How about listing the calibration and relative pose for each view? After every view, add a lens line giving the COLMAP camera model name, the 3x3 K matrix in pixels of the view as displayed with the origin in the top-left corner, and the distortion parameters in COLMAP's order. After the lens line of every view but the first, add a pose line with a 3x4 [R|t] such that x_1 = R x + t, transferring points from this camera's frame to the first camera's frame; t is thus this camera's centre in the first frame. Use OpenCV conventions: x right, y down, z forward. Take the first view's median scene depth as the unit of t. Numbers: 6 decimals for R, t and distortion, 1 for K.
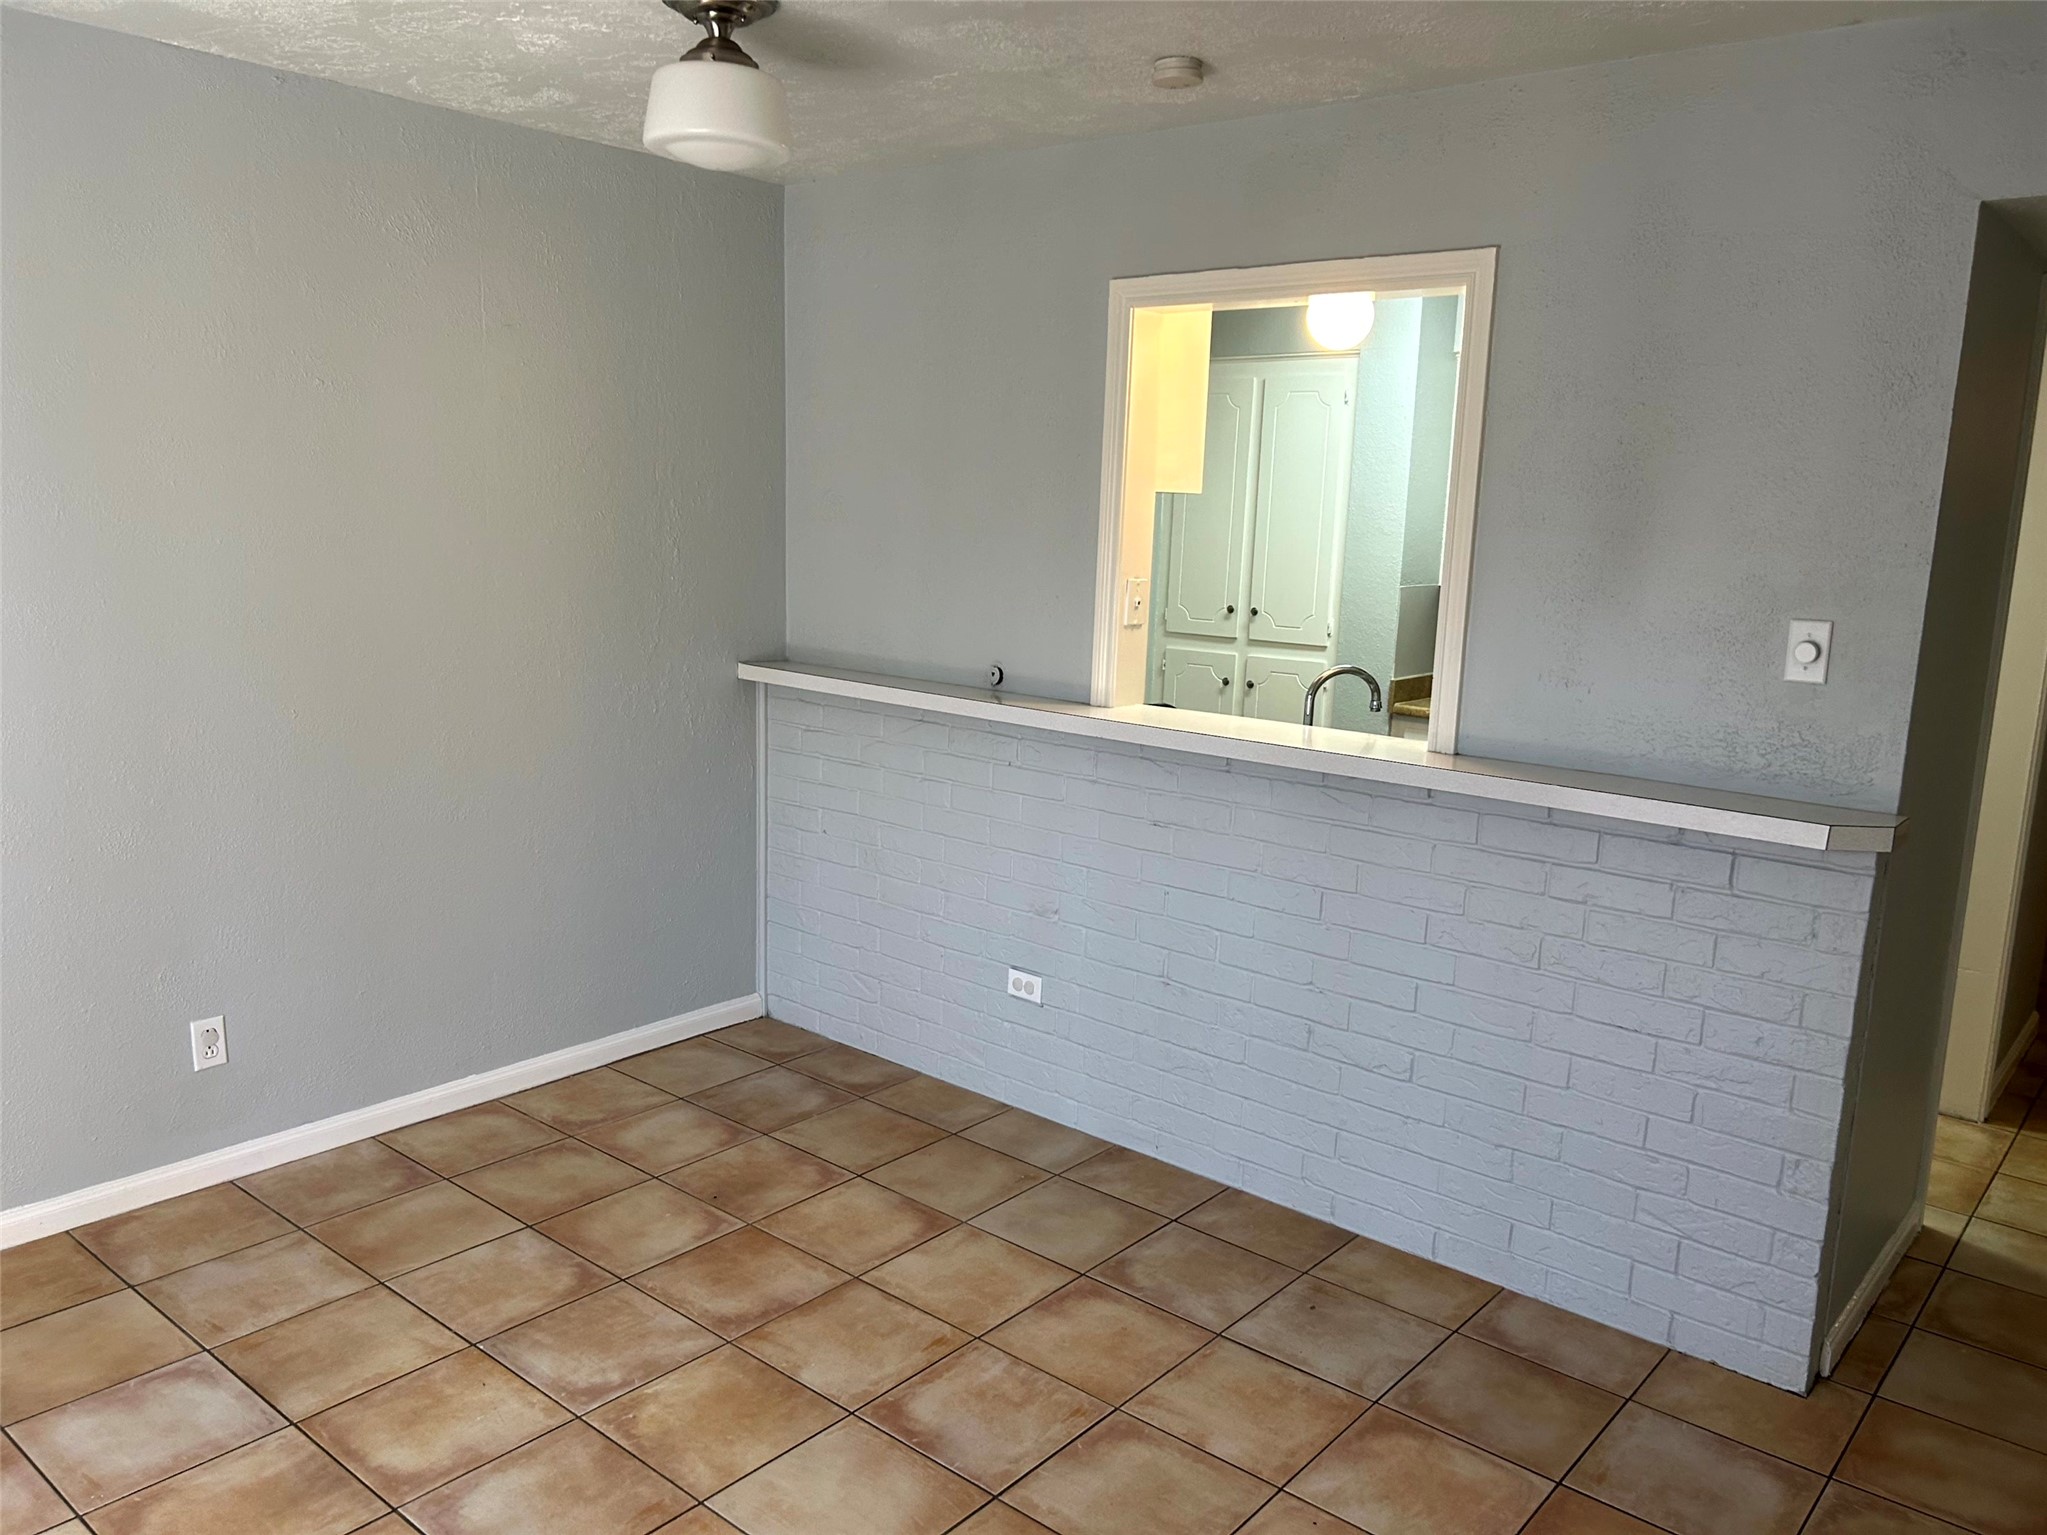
lens RADIAL K [[1560.0, 0, 1018.7], [0, 1560.0, 765.4], [0, 0, 1]] dist [0.065593, -0.068758]
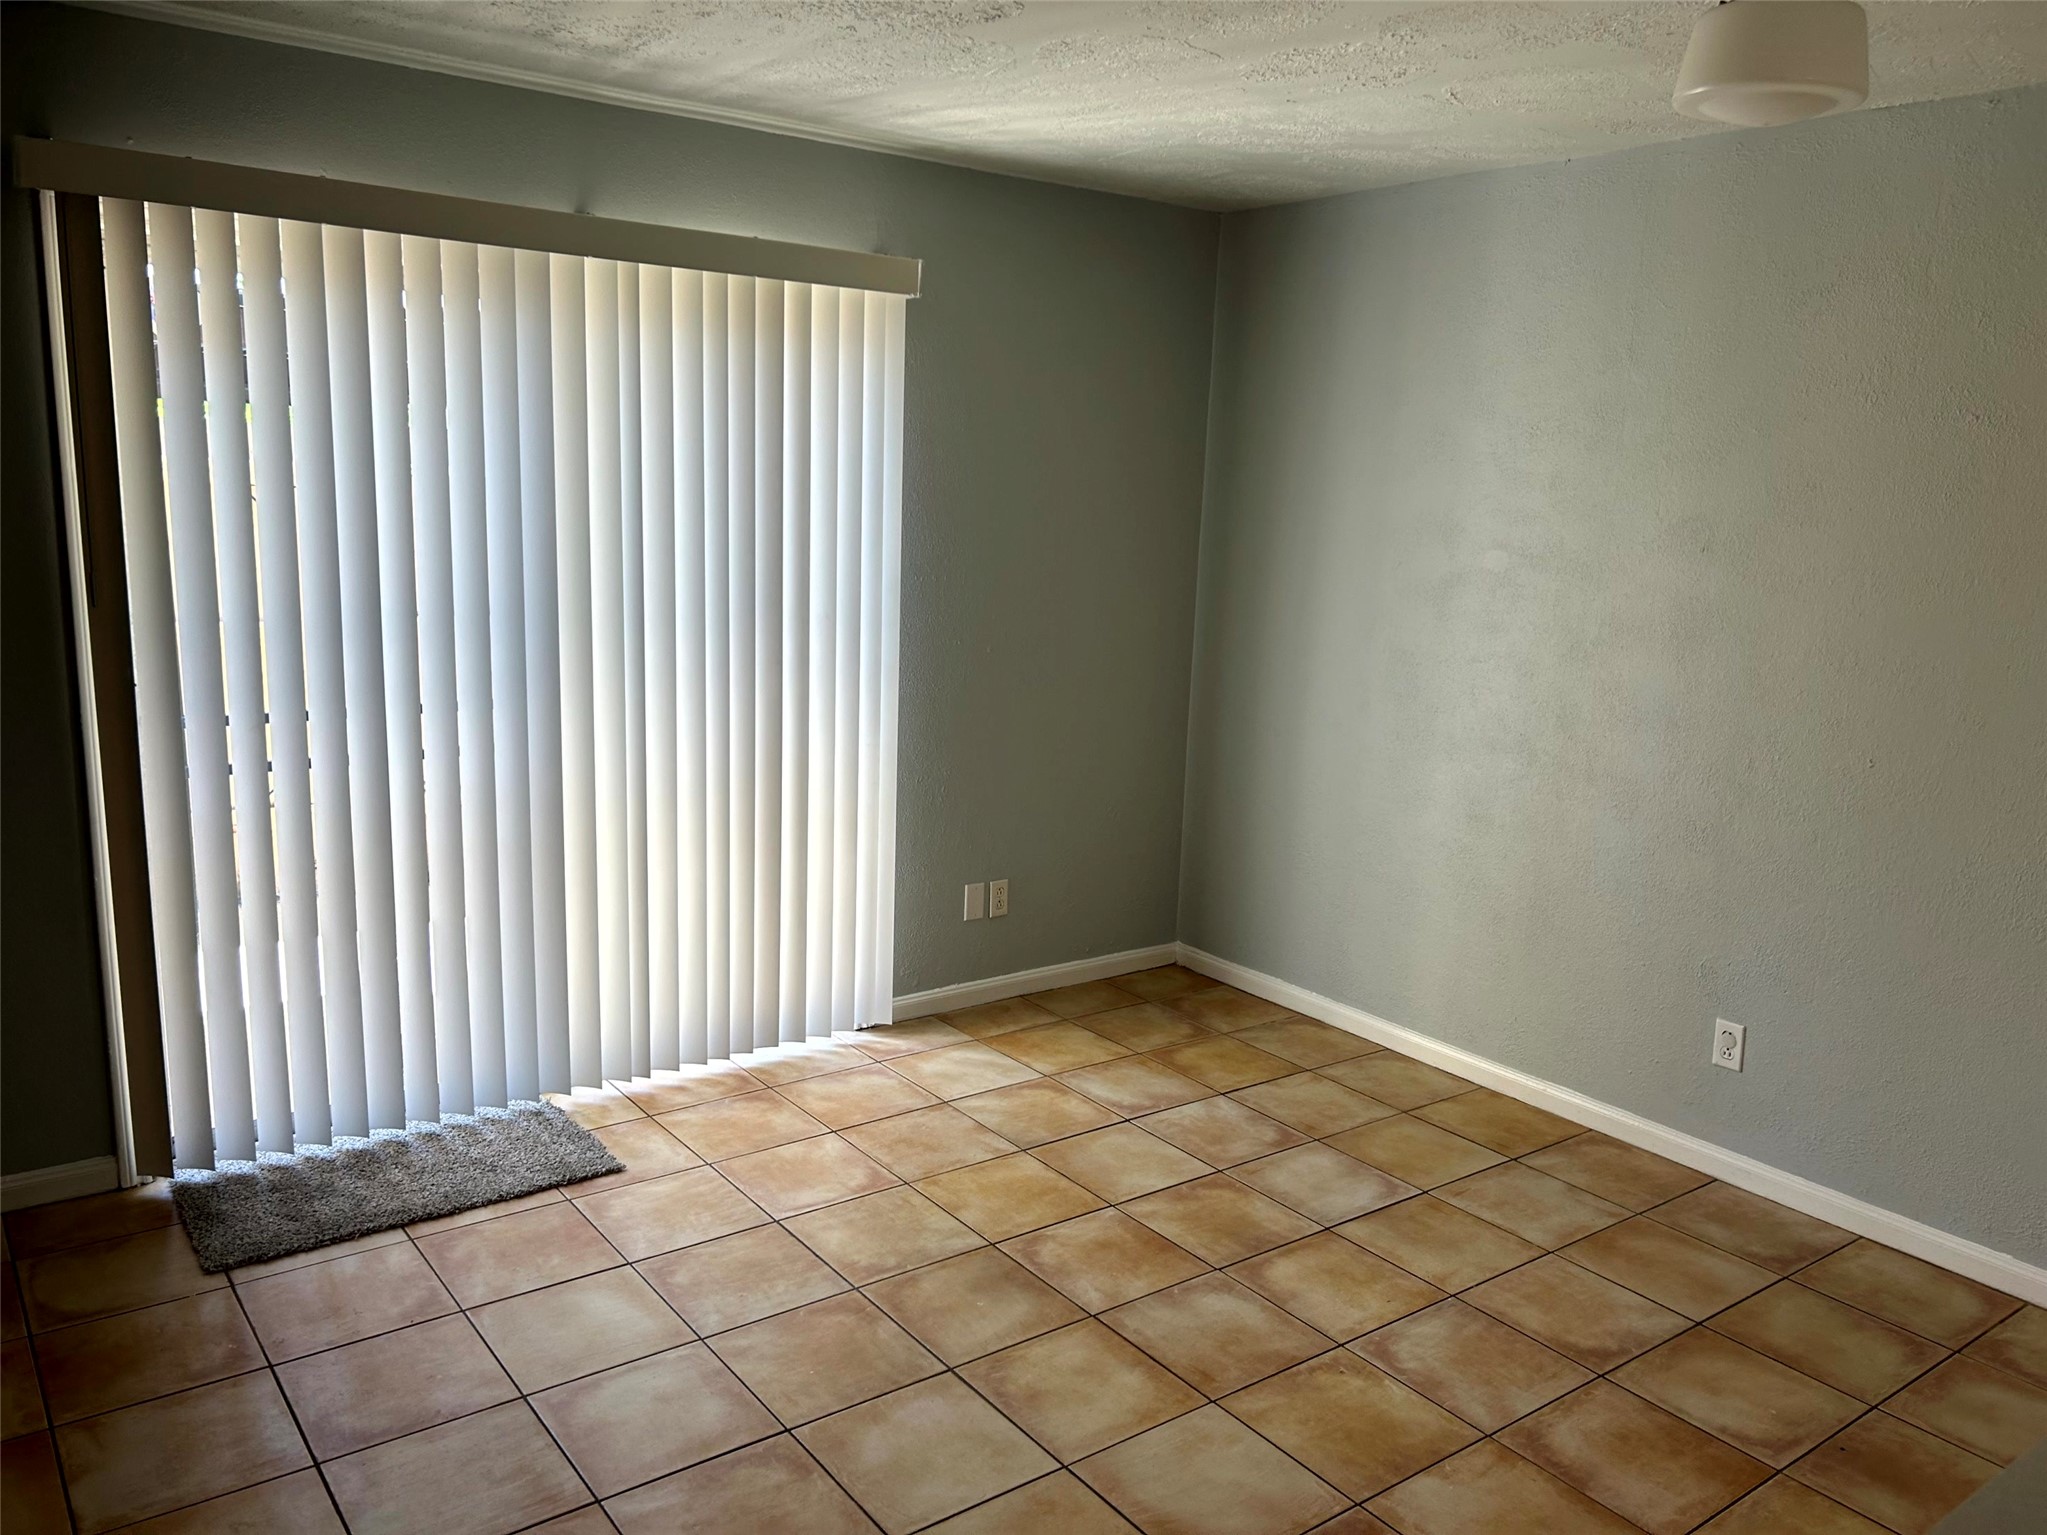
lens RADIAL K [[1560.0, 0, 1020.4], [0, 1560.0, 769.7], [0, 0, 1]] dist [0.065593, -0.068758]
pose [[-0.230455, 0.138135, -0.963229, 0.674696], [-0.210571, 0.959339, 0.187957, -0.117496], [0.950026, 0.246144, -0.191997, 0.771003]]
